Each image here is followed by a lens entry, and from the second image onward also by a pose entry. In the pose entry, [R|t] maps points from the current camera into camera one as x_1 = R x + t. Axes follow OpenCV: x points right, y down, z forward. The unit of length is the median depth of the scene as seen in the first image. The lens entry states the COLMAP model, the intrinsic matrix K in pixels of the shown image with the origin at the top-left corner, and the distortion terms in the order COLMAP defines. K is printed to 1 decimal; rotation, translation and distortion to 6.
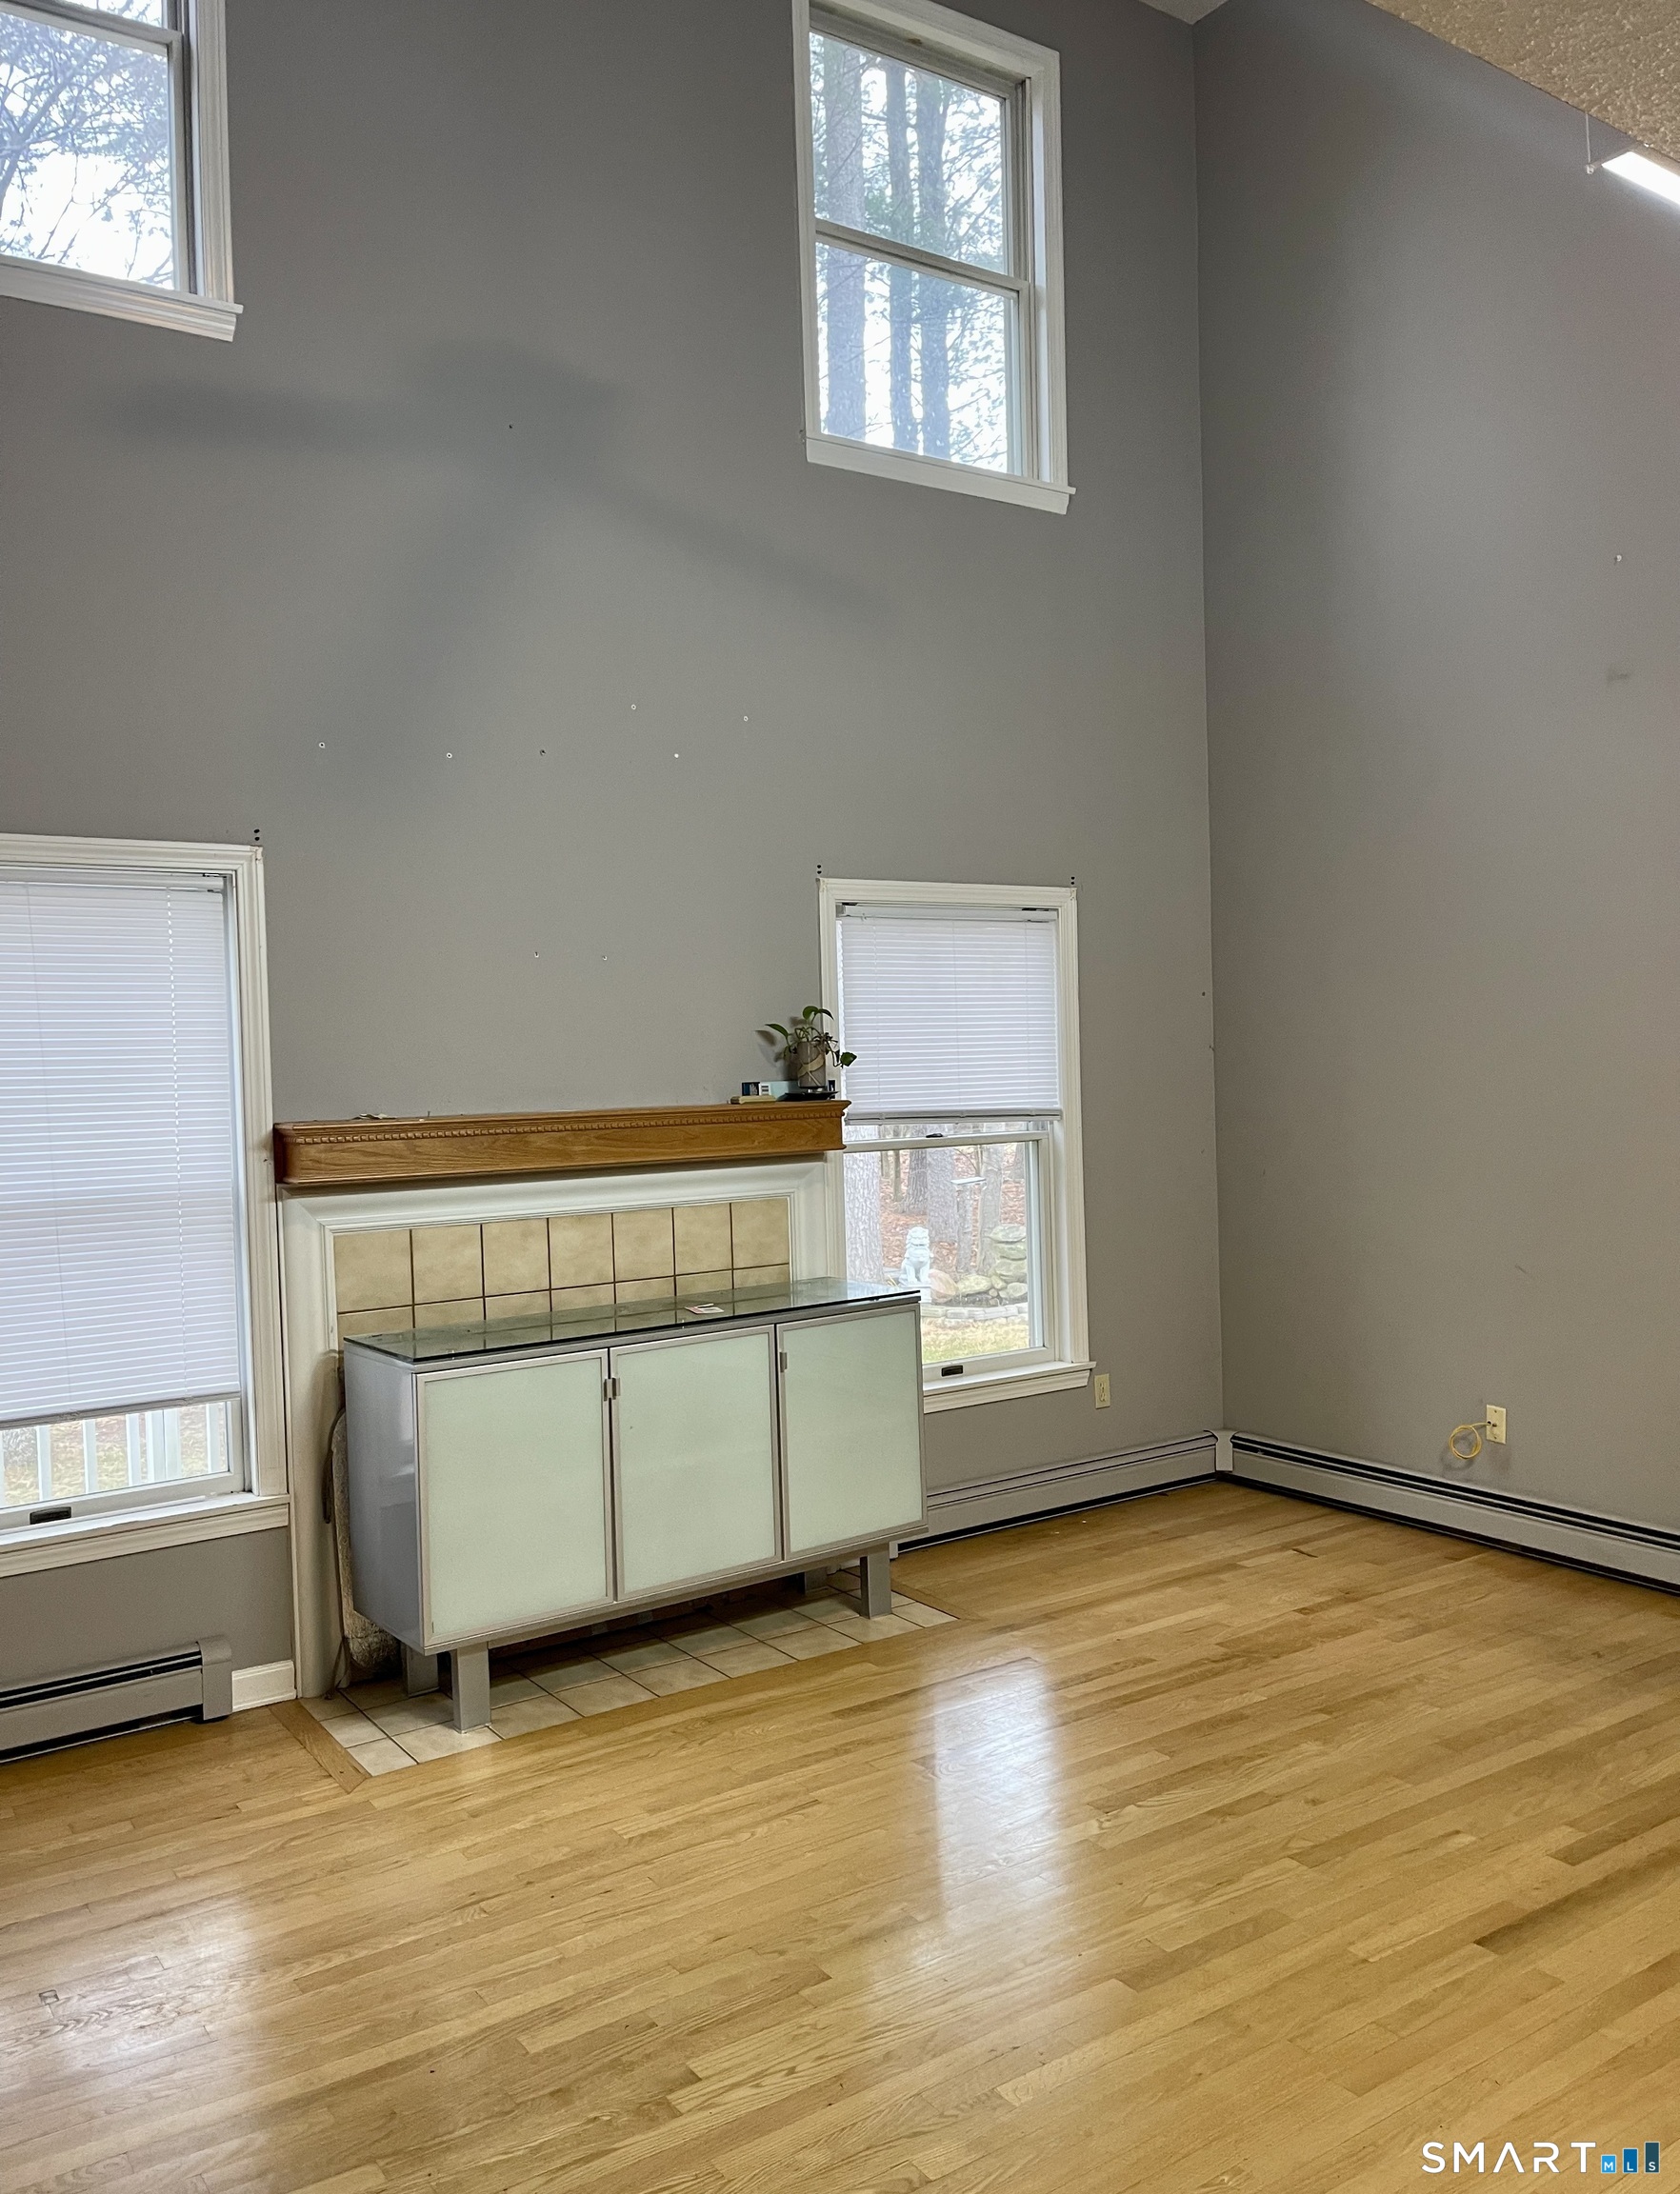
lens RADIAL K [[1732.5, 0, 840.0], [0, 1732.5, 1097.0], [0, 0, 1]] dist [0.012013, -0.004918]
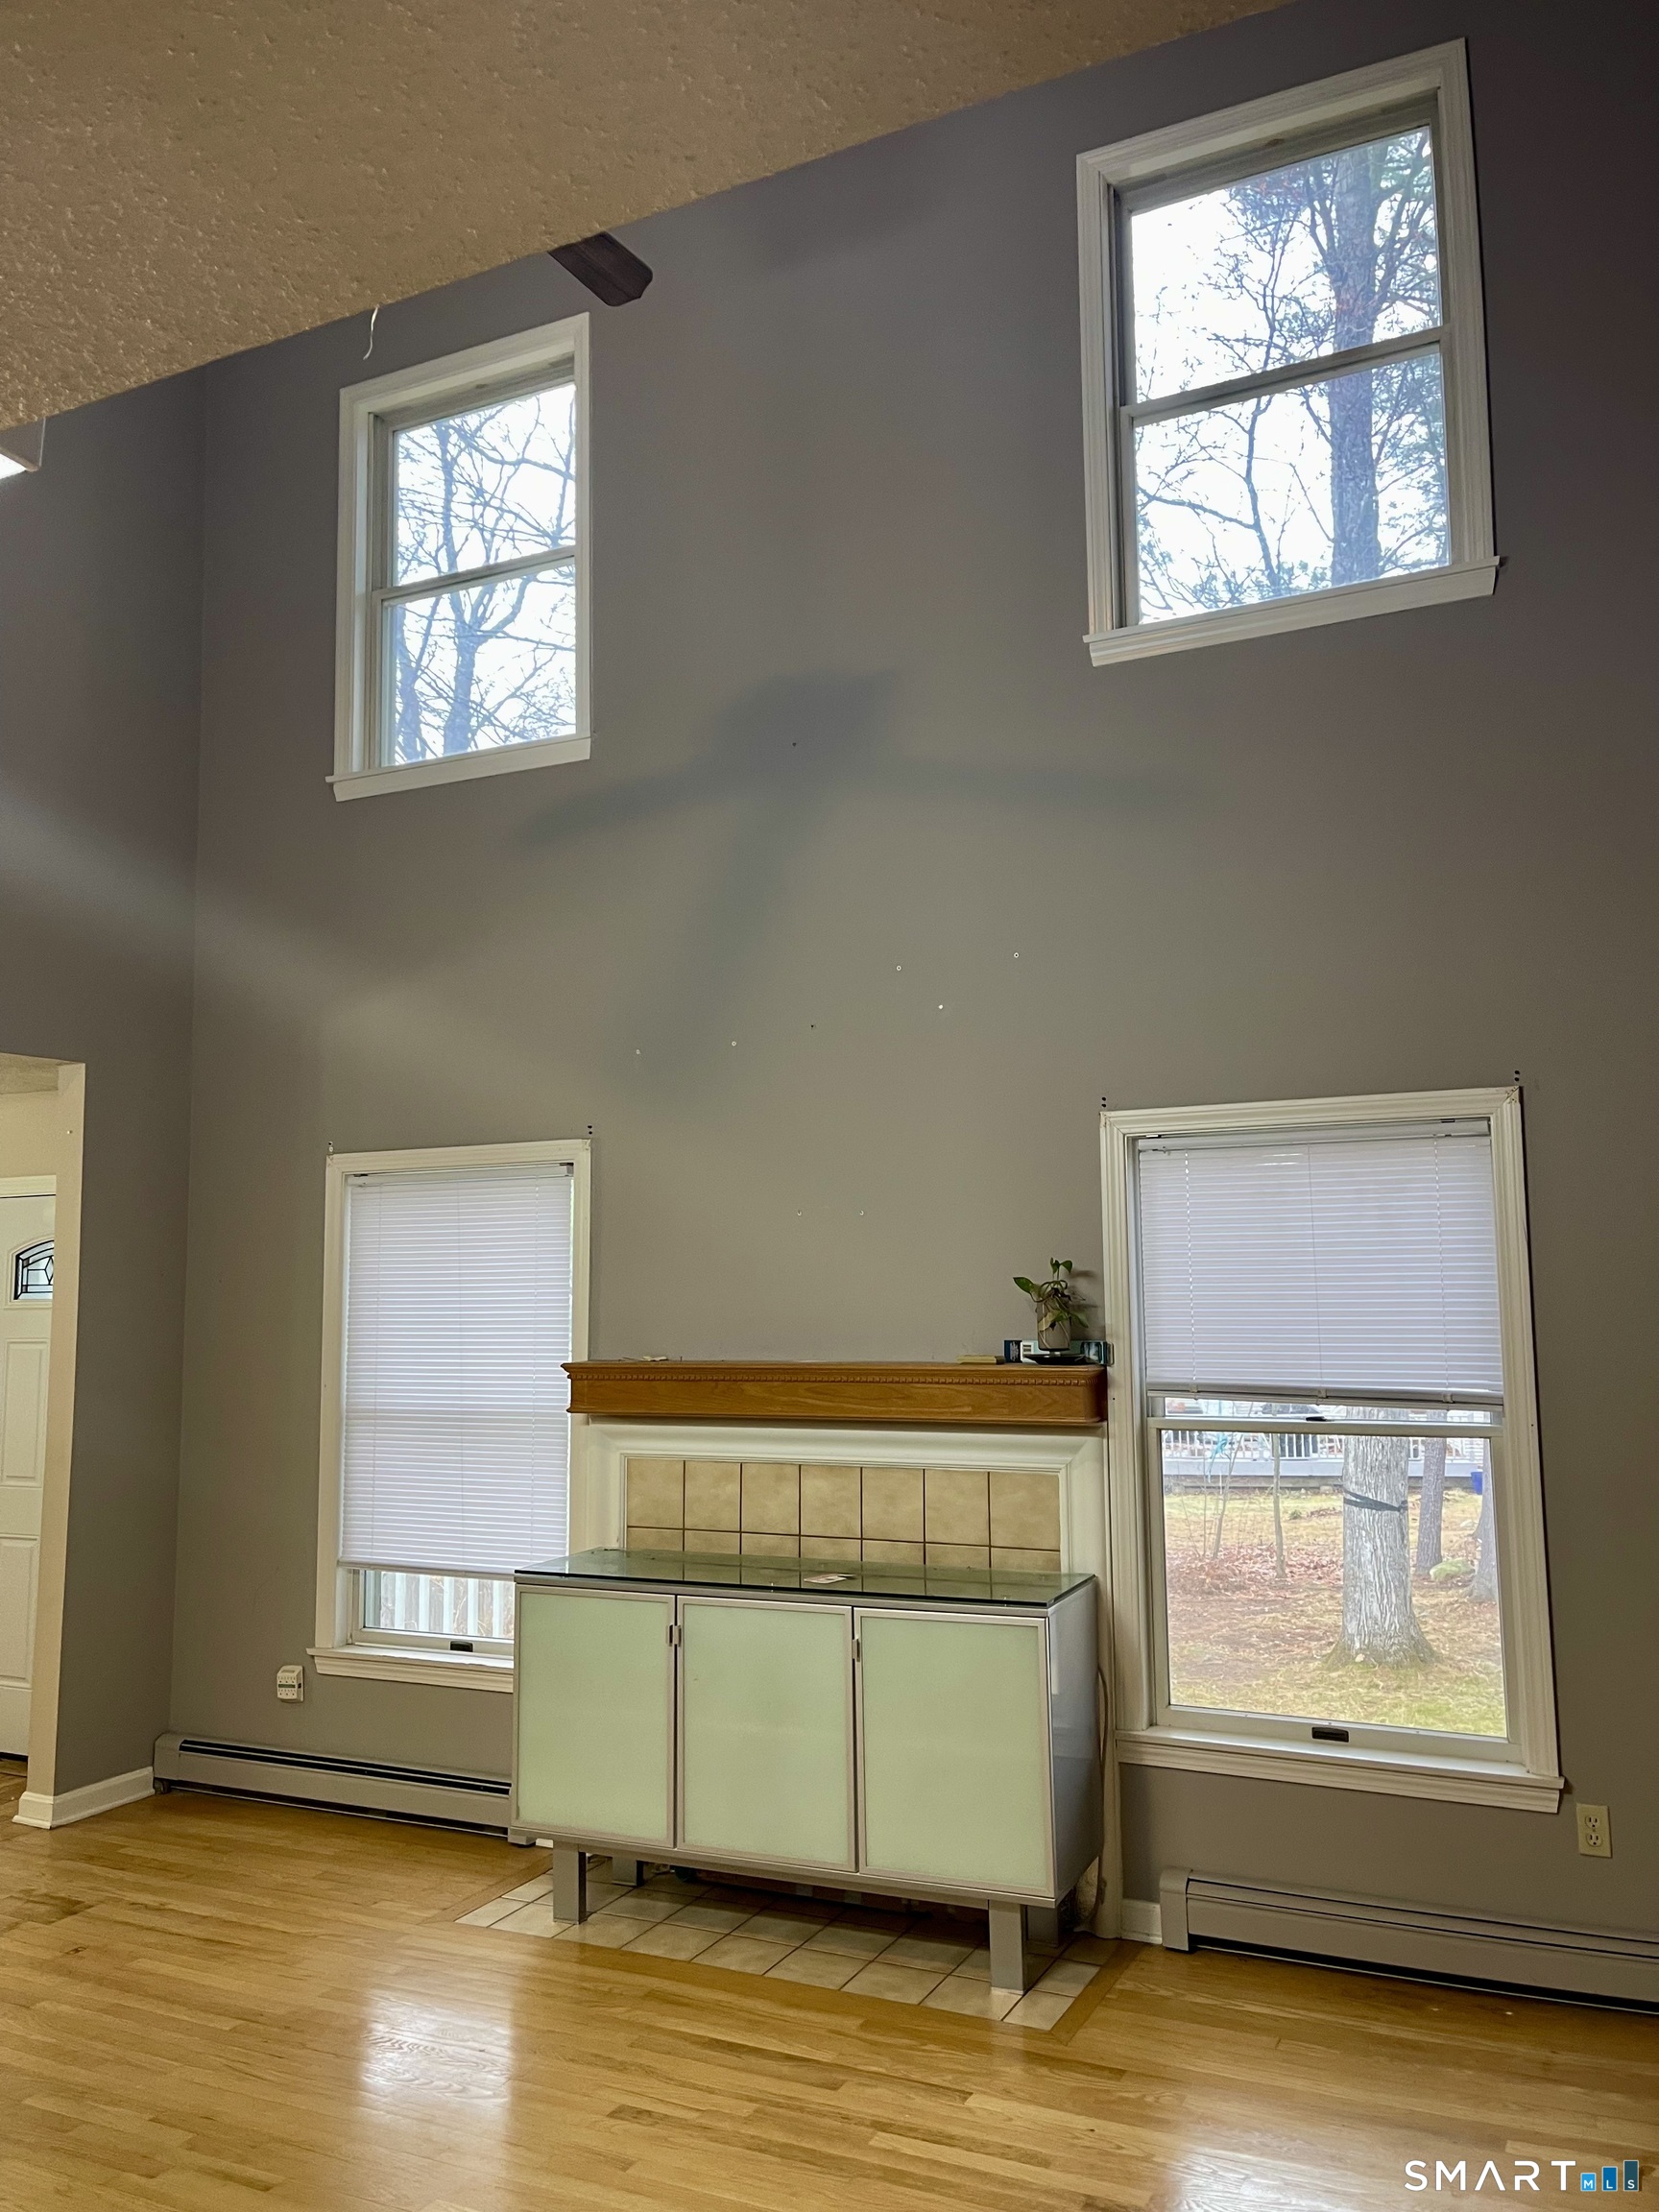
lens RADIAL K [[1668.1, 0, 809.6], [0, 1668.1, 1127.8], [0, 0, 1]] dist [0.042885, -0.069379]
pose [[0.493309, -0.065721, -0.867368, 0.701923], [-0.024012, 0.995733, -0.089104, -0.041486], [0.869523, 0.064783, 0.489625, 0.488865]]
